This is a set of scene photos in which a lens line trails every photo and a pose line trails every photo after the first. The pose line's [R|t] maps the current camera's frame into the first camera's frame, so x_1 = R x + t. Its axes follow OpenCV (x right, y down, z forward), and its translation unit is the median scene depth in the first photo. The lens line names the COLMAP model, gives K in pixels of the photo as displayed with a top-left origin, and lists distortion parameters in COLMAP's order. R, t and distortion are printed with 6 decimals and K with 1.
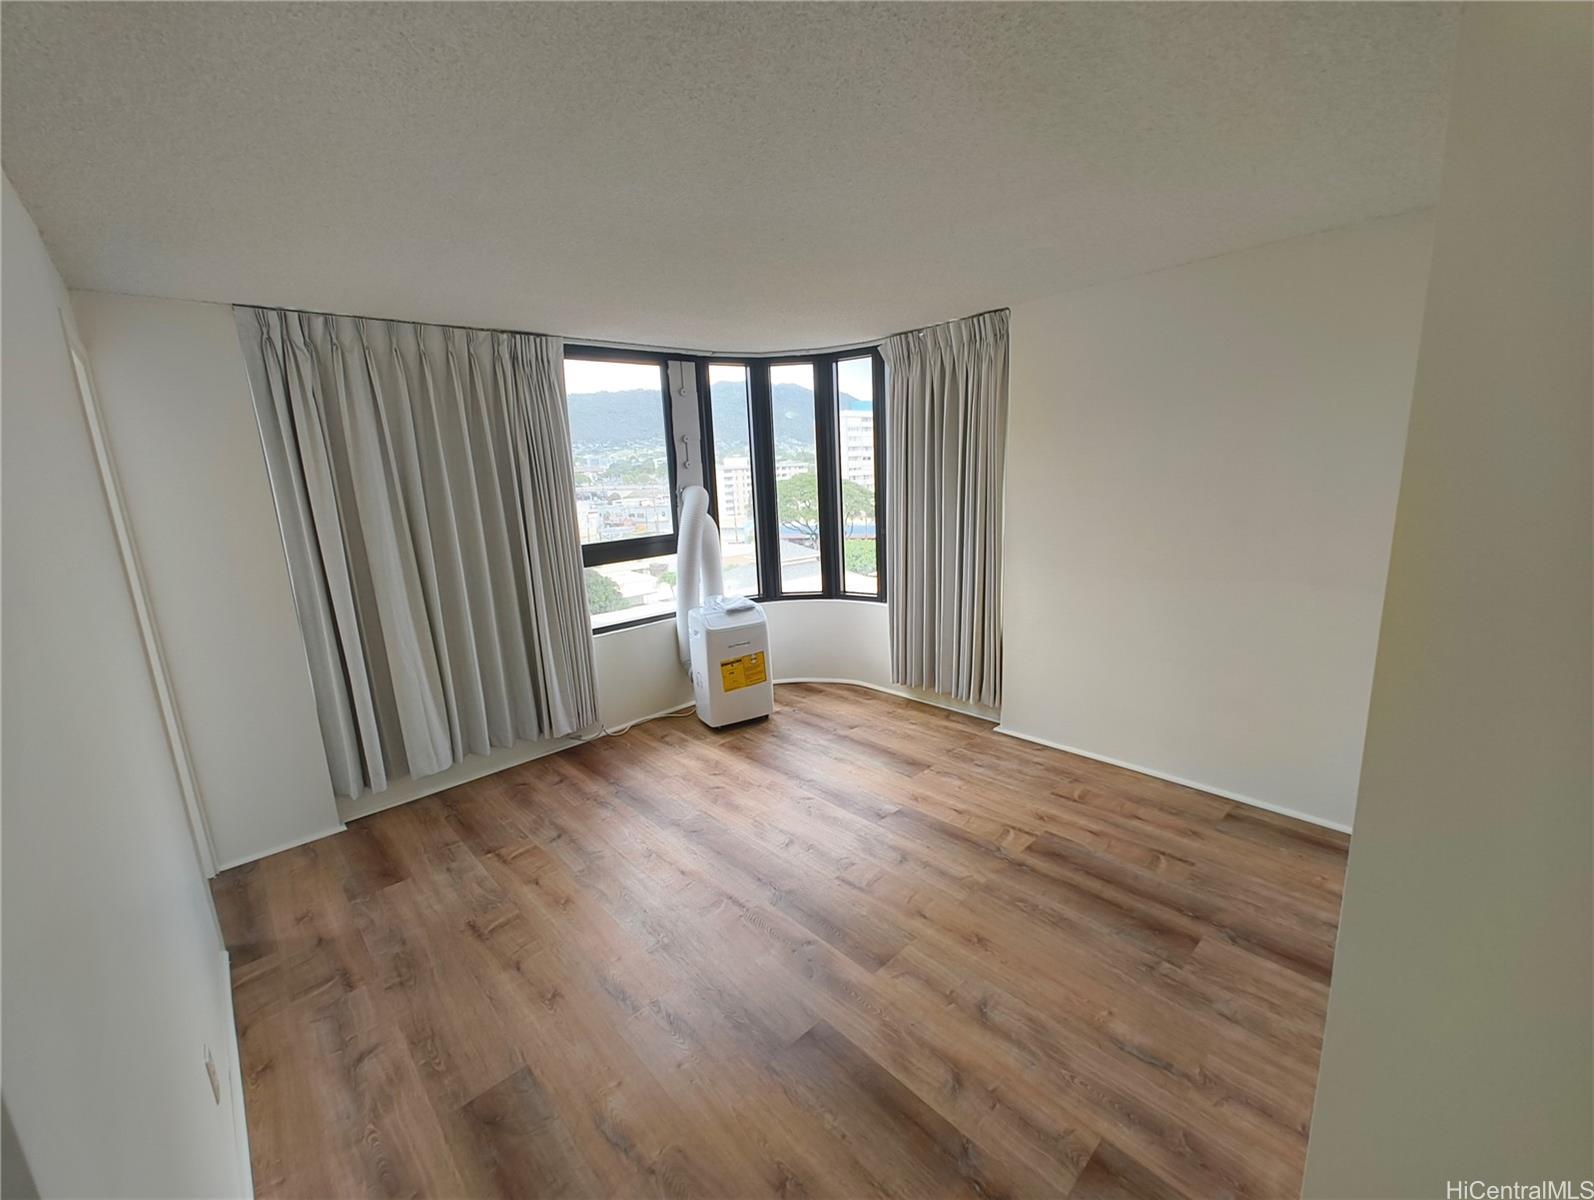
lens RADIAL K [[653.3, 0, 795.5], [0, 653.3, 607.7], [0, 0, 1]] dist [0.000498, 0.001265]
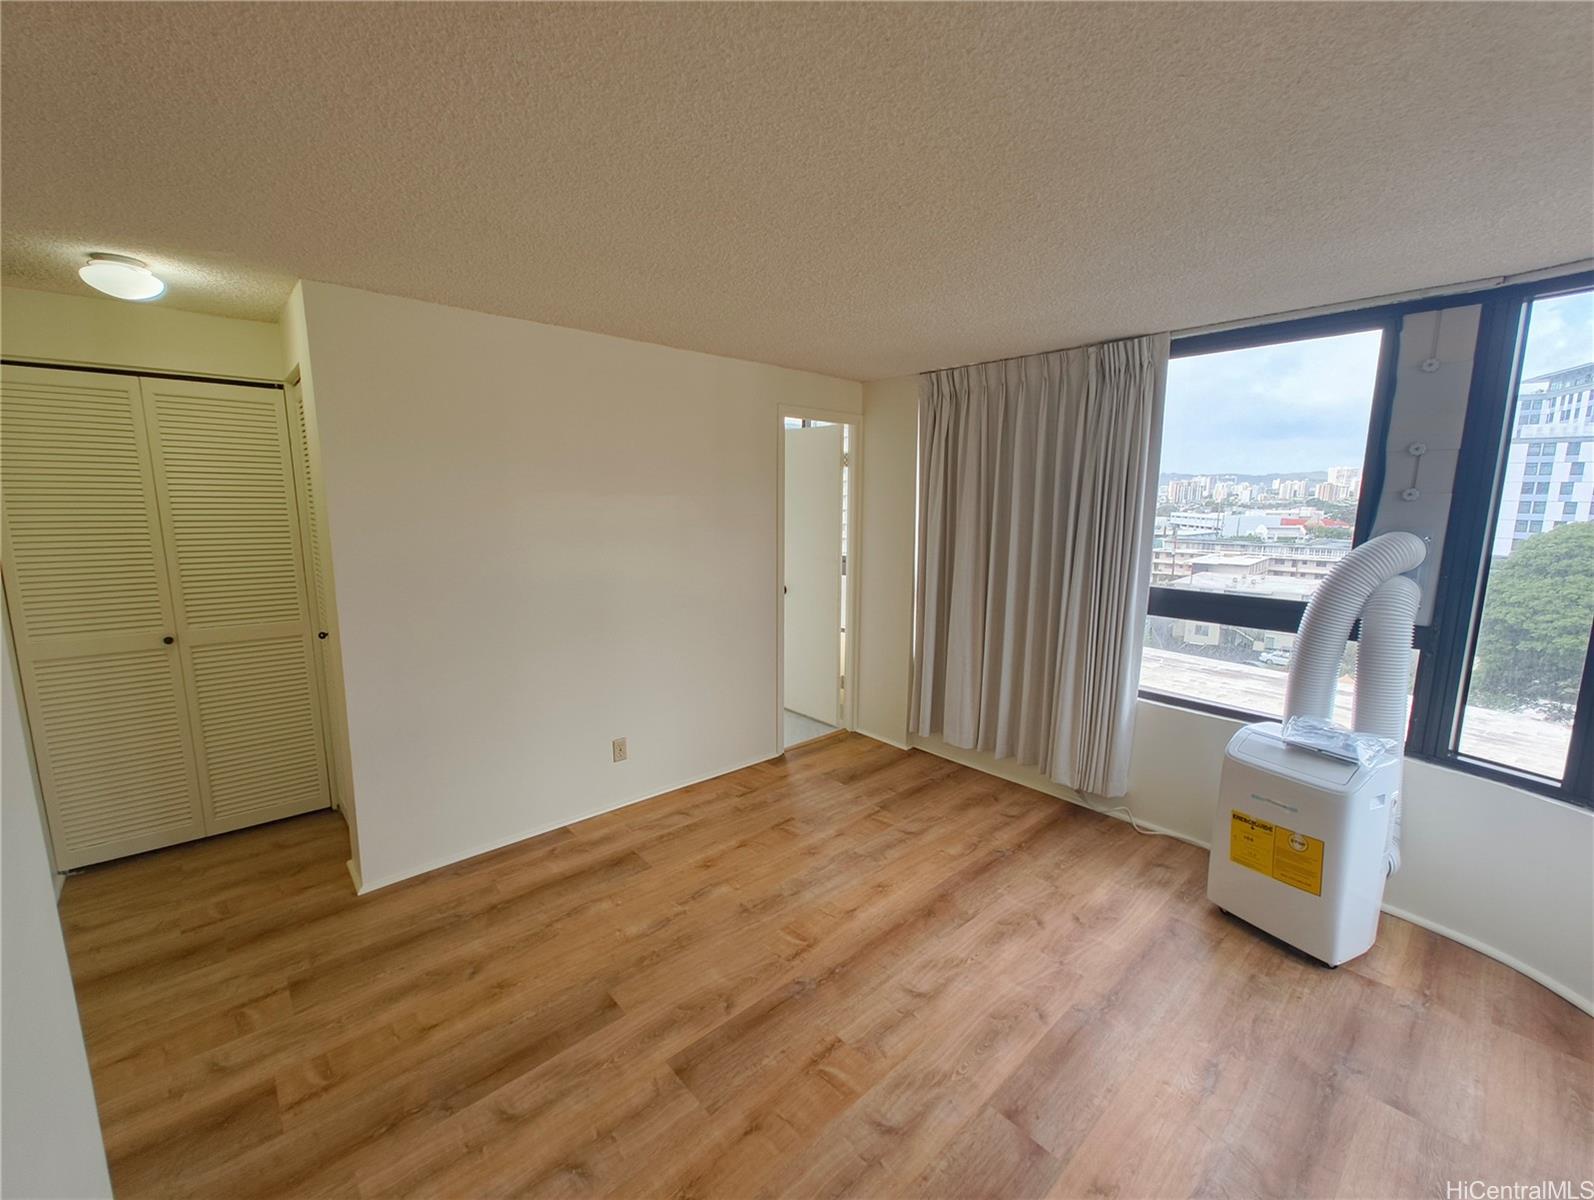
lens RADIAL K [[653.3, 0, 799.3], [0, 653.3, 606.6], [0, 0, 1]] dist [0.000498, 0.001265]
pose [[-0.012410, 0.208972, -0.977843, 0.553402], [-0.219772, 0.953435, 0.206545, -0.167831], [0.975472, 0.217466, 0.034094, 0.646222]]
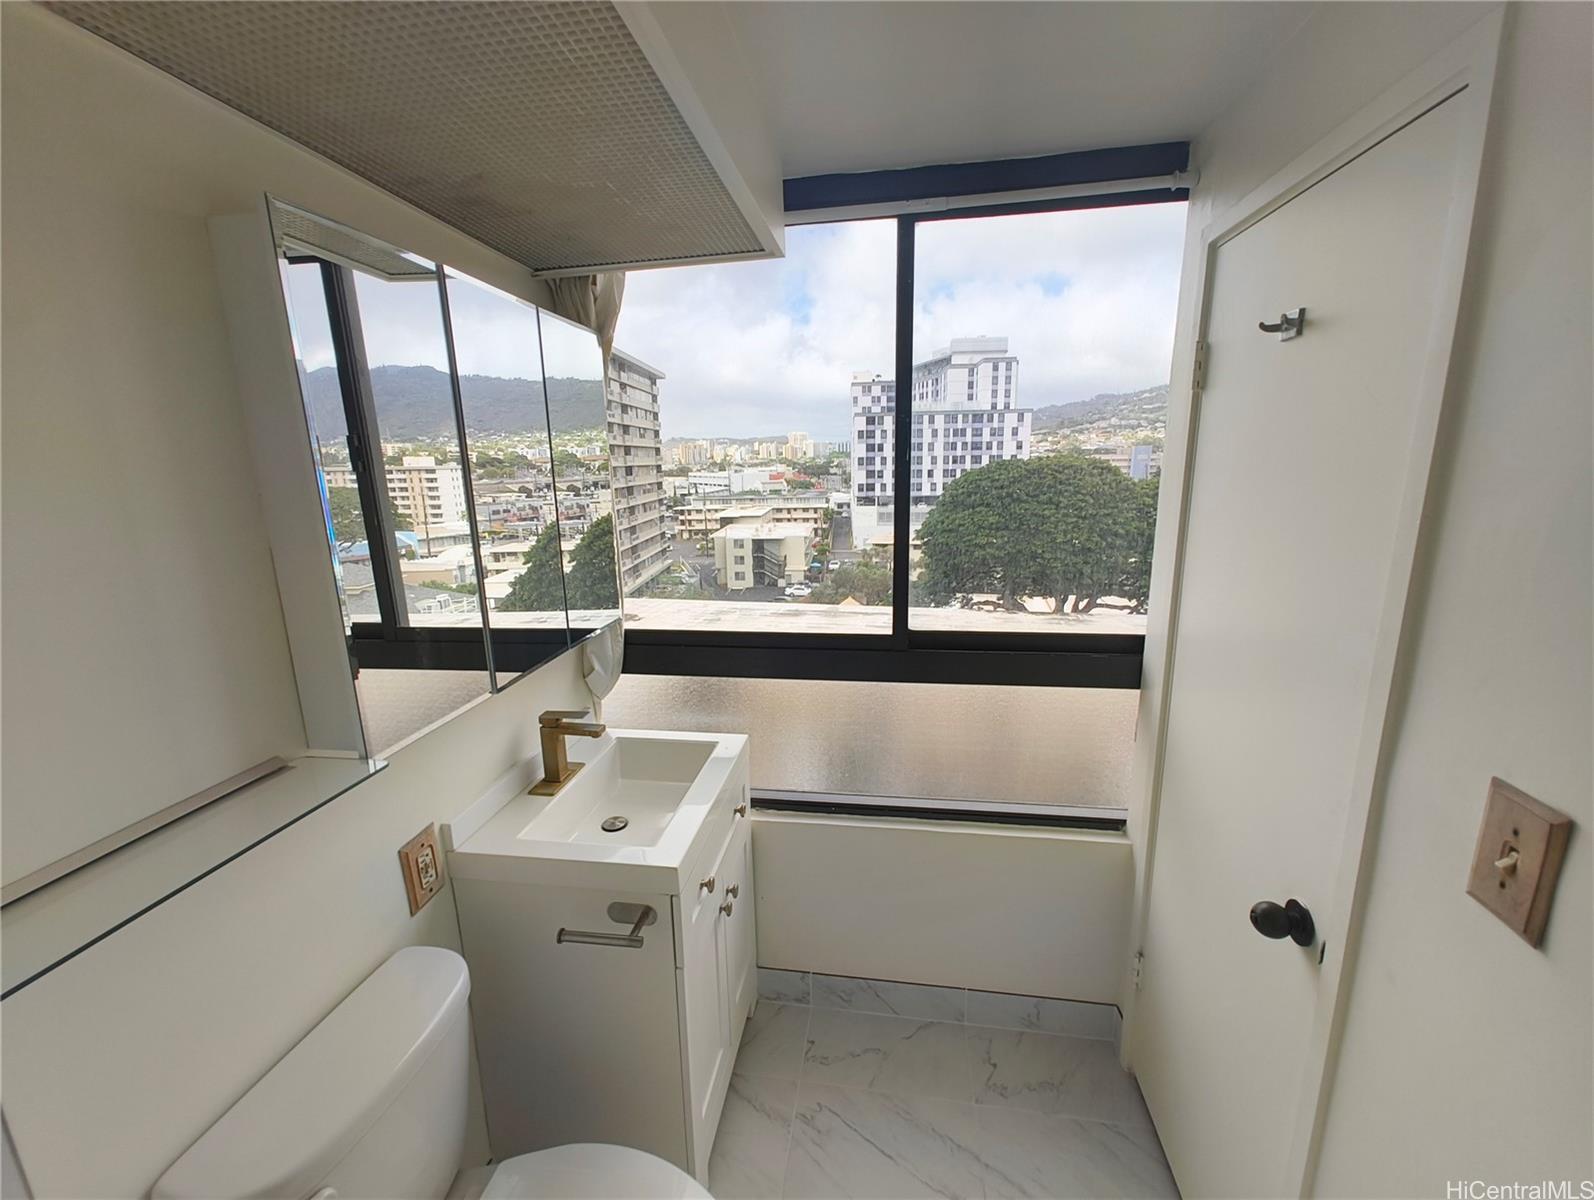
lens RADIAL K [[653.3, 0, 797.3], [0, 653.3, 603.0], [0, 0, 1]] dist [0.000498, 0.001265]
pose [[0.628822, 0.198682, -0.751737, 0.513810], [-0.174180, 0.978227, 0.112842, -0.163342], [0.757789, 0.059980, 0.649737, 0.633534]]
